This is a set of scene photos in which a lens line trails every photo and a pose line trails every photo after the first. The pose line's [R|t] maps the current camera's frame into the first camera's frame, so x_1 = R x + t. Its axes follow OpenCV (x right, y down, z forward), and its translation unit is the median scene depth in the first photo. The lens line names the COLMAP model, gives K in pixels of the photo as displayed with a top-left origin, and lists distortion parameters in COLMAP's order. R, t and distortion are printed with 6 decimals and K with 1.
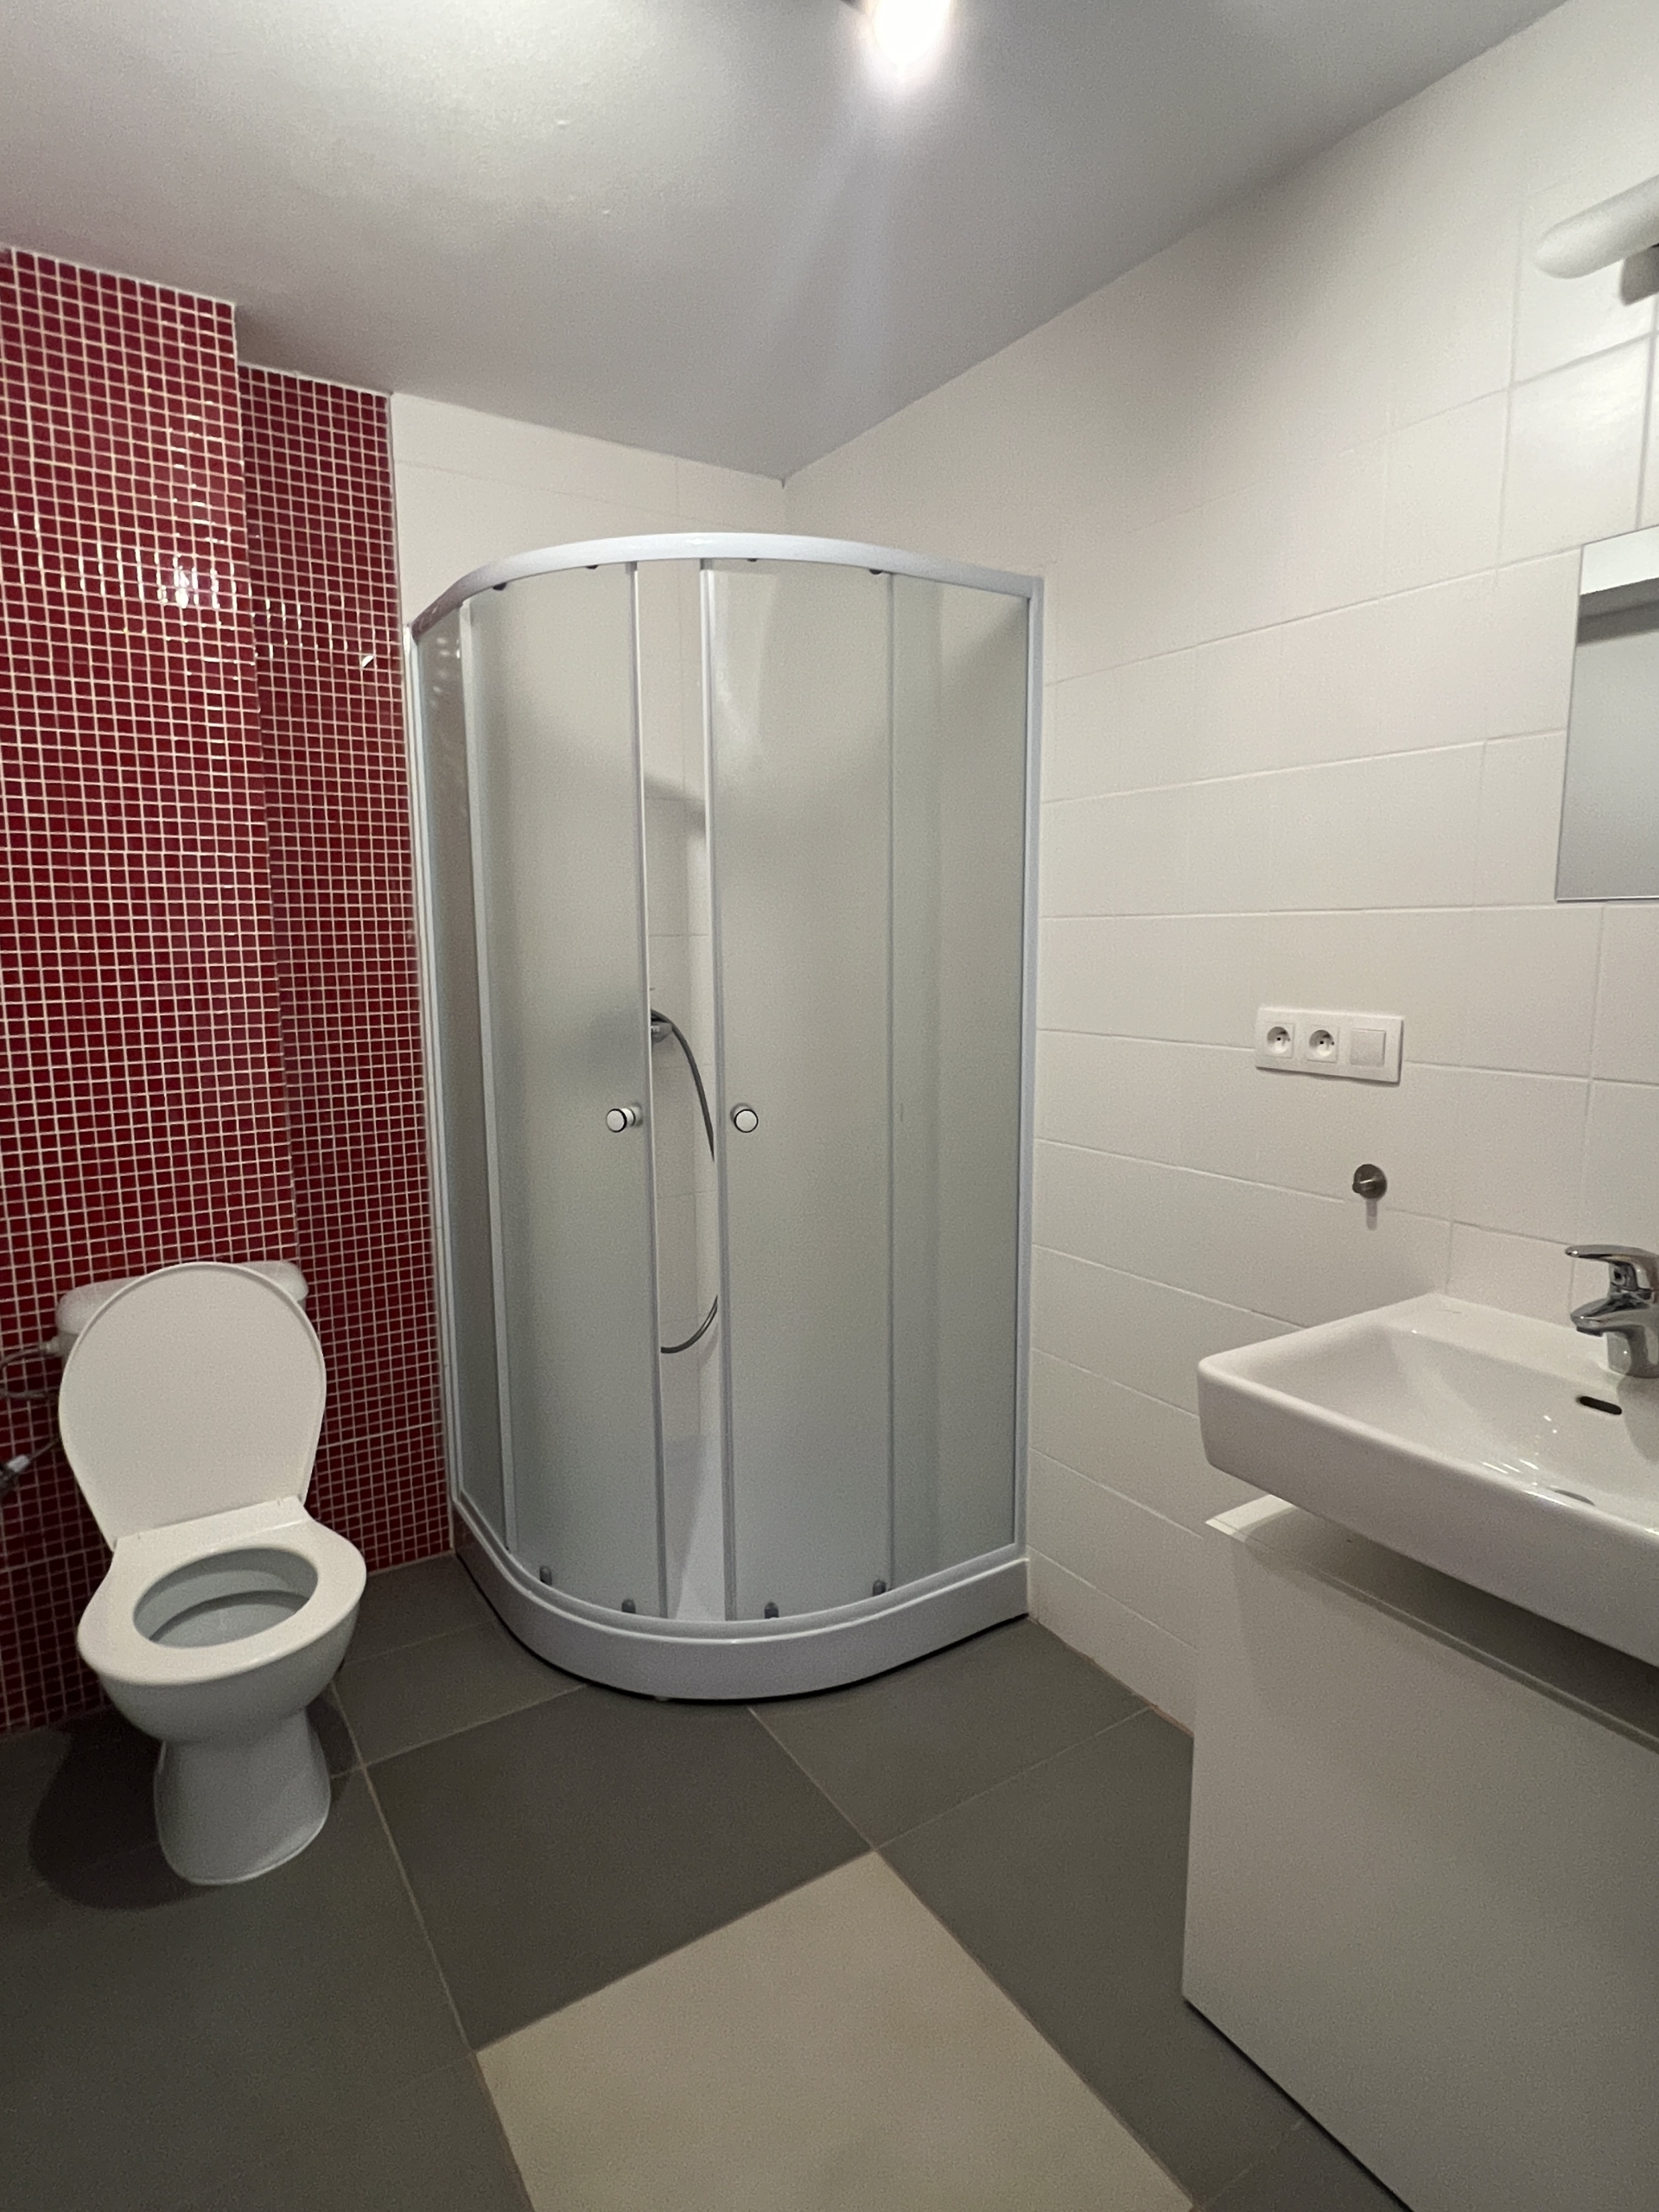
lens RADIAL K [[1172.5, 0, 828.4], [0, 1172.5, 1105.9], [0, 0, 1]] dist [0.001192, 0.000216]
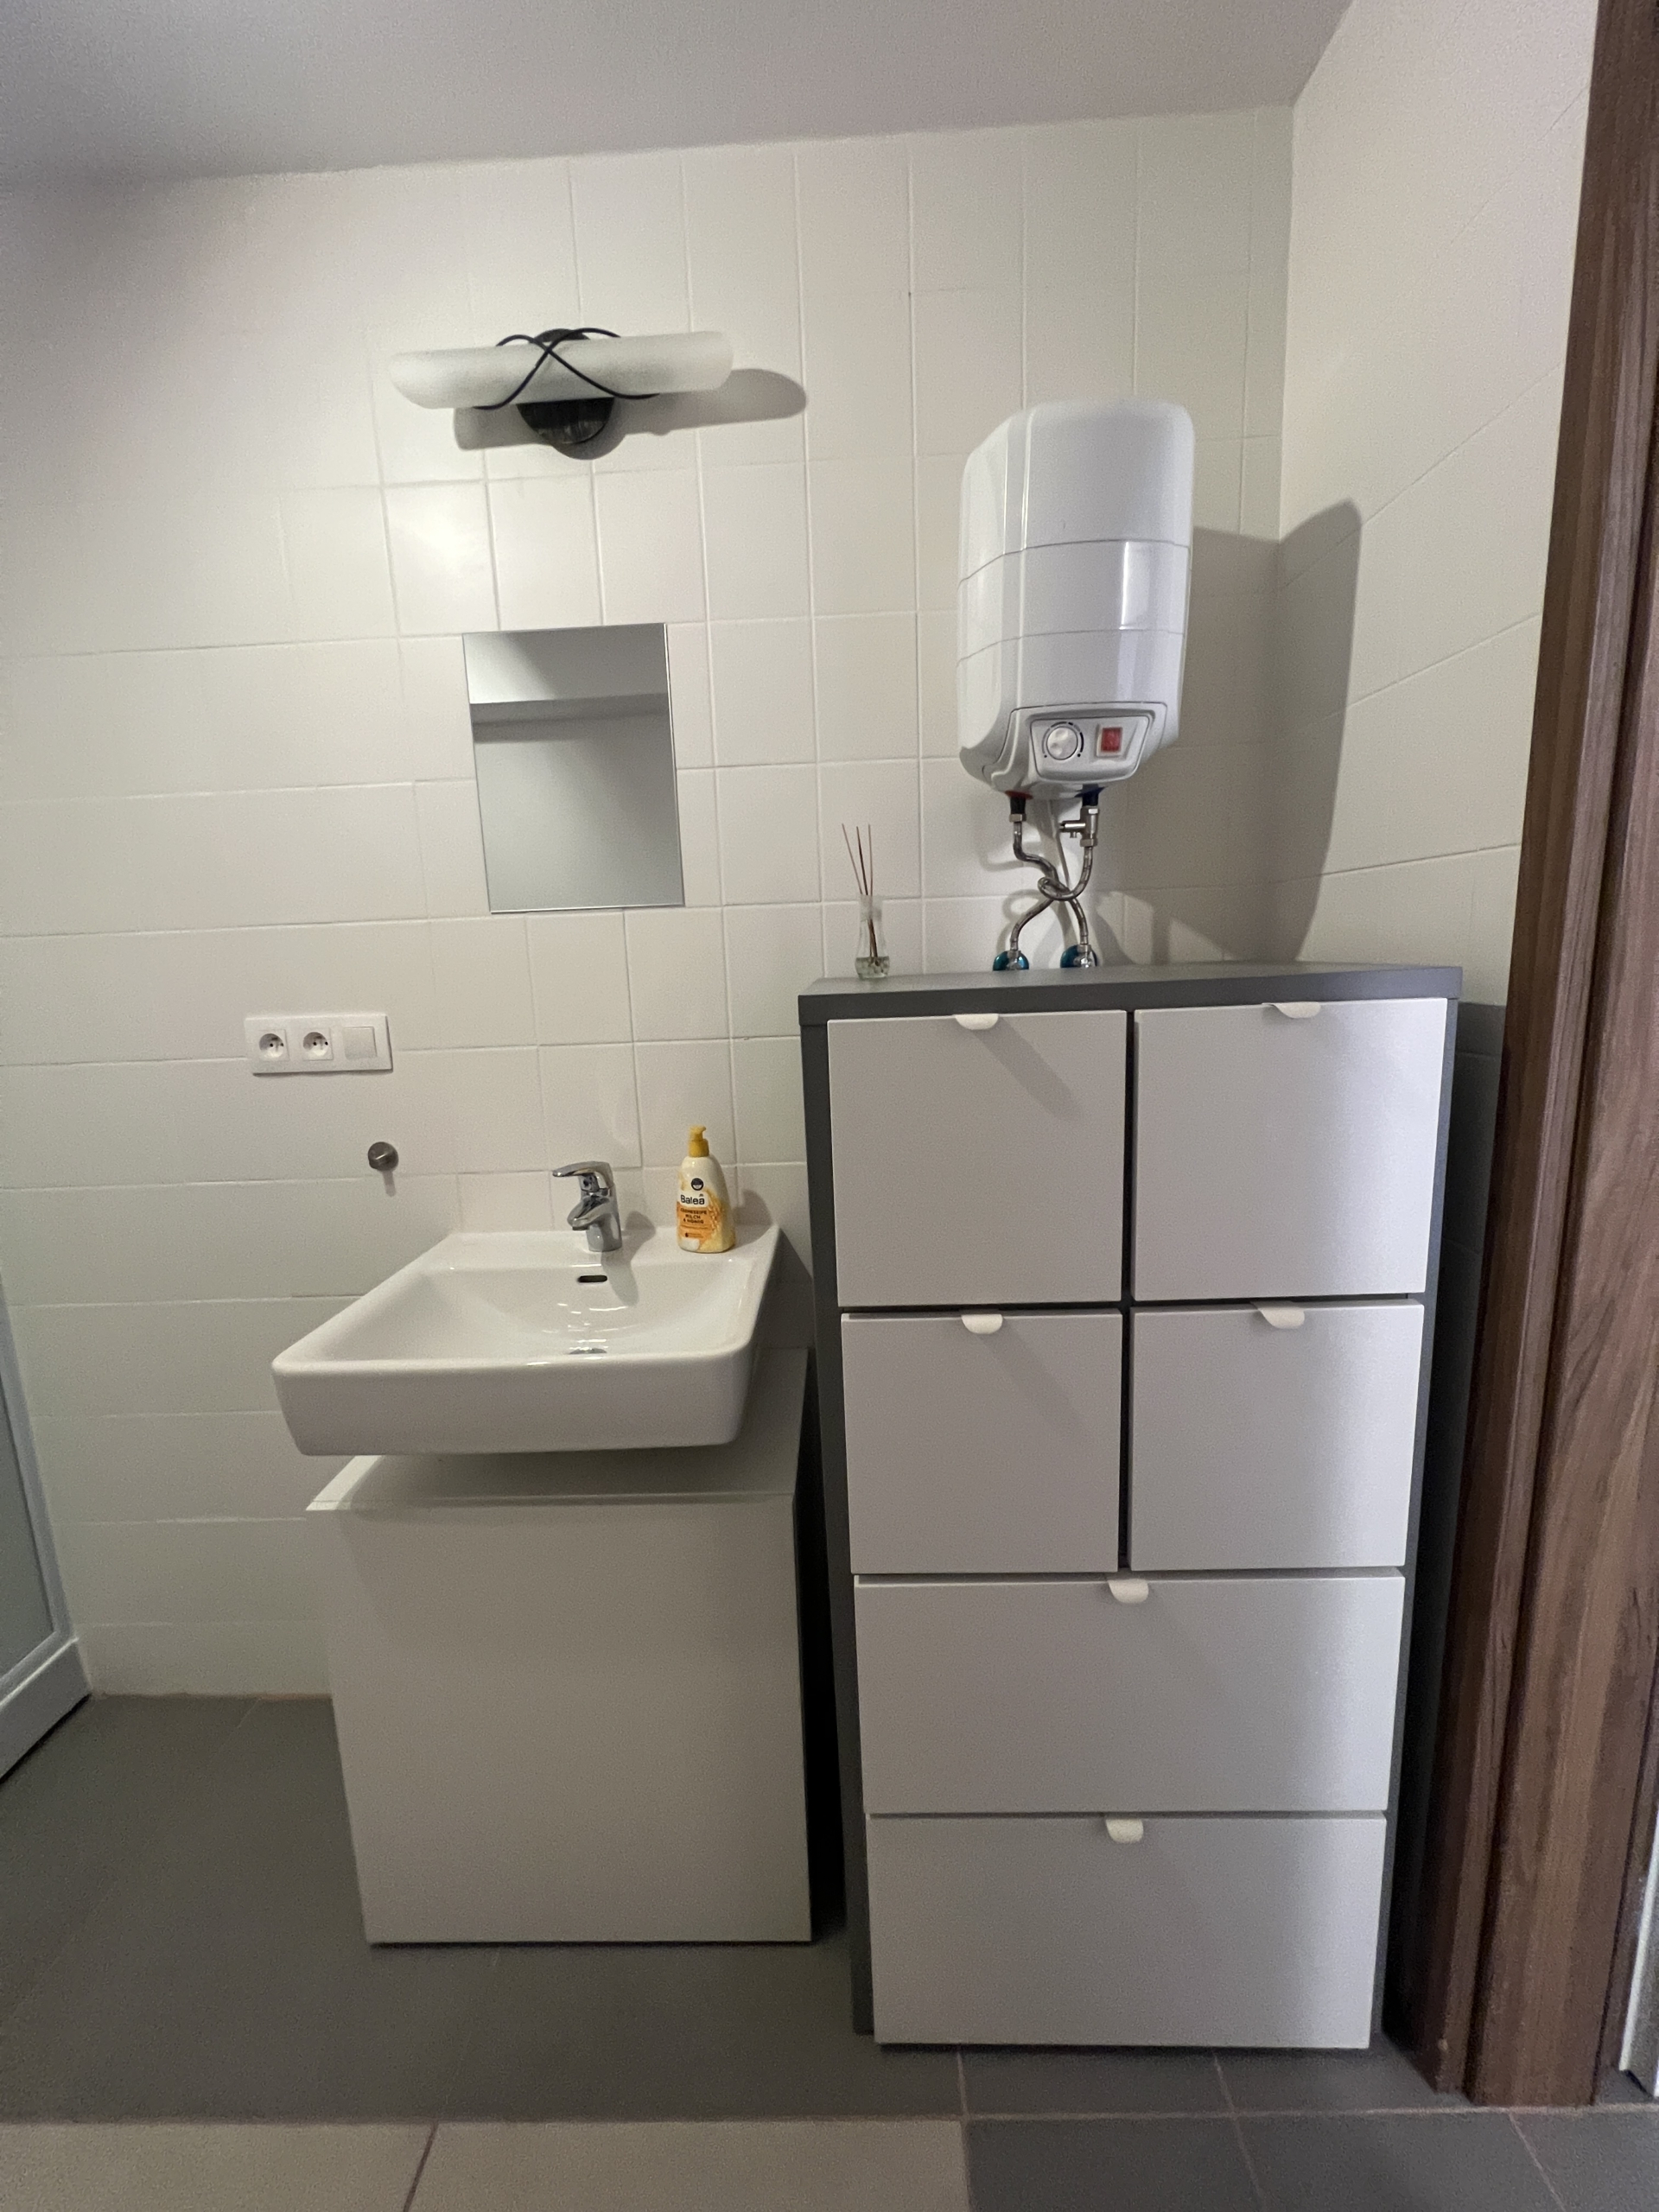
lens RADIAL K [[897.1, 0, 824.3], [0, 897.1, 1101.1], [0, 0, 1]] dist [-0.001147, 0.000041]
pose [[0.564867, -0.155743, 0.810351, -0.005418], [0.154767, 0.984596, 0.081348, 0.006102], [-0.810538, 0.079465, 0.580270, 0.135067]]
